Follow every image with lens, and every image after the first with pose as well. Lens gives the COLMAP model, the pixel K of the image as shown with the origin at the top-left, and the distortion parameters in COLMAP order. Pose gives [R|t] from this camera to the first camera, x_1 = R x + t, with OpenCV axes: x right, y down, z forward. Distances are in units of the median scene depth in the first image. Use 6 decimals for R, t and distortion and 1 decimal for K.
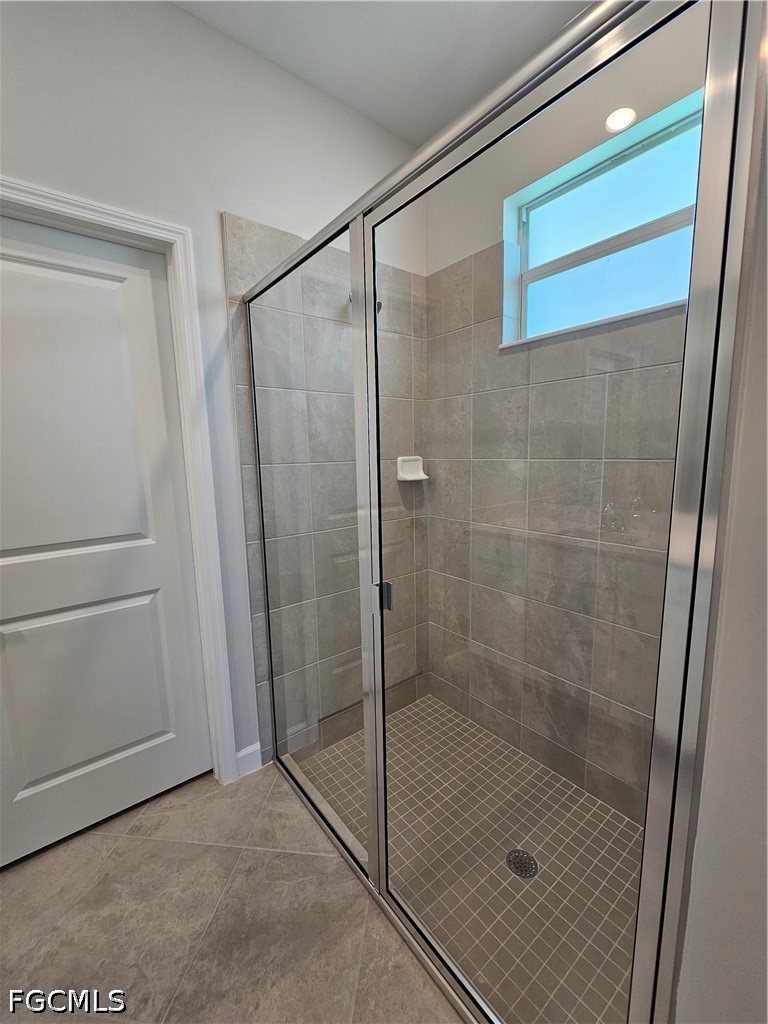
lens RADIAL K [[418.5, 0, 380.5], [0, 418.5, 511.1], [0, 0, 1]] dist [-0.003773, 0.000137]
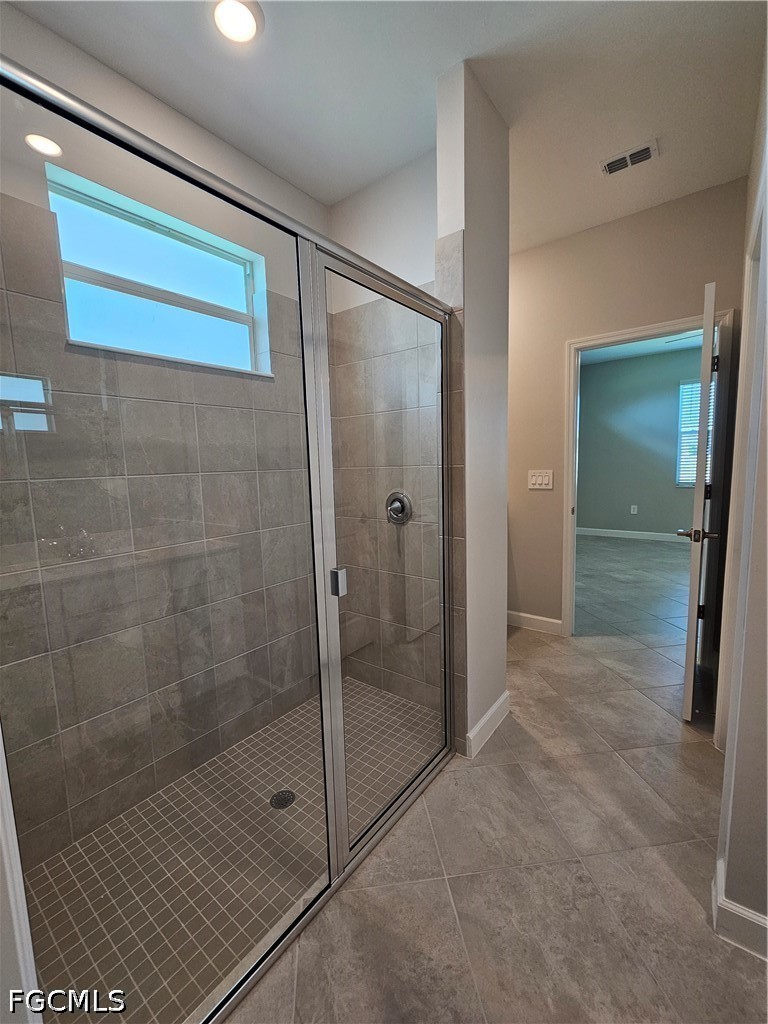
lens RADIAL K [[418.5, 0, 380.5], [0, 418.5, 511.1], [0, 0, 1]] dist [-0.003773, 0.000137]
pose [[-0.234242, -0.081294, 0.968773, -0.786013], [0.174685, 0.976759, 0.124202, -0.073000], [-0.956356, 0.198324, -0.214597, 0.768944]]
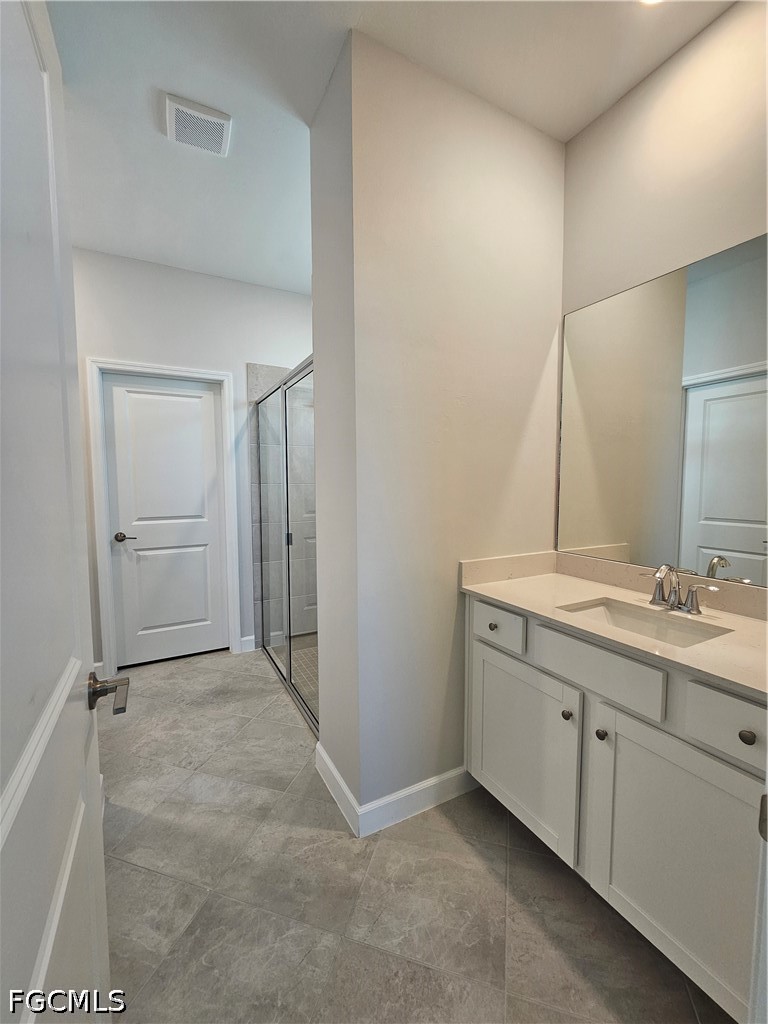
lens RADIAL K [[418.5, 0, 380.5], [0, 418.5, 511.1], [0, 0, 1]] dist [-0.003773, 0.000137]
pose [[0.984178, 0.031336, -0.174391, 0.636754], [-0.044146, 0.996565, -0.070069, 0.133824], [0.171596, 0.076659, 0.982180, -0.849004]]
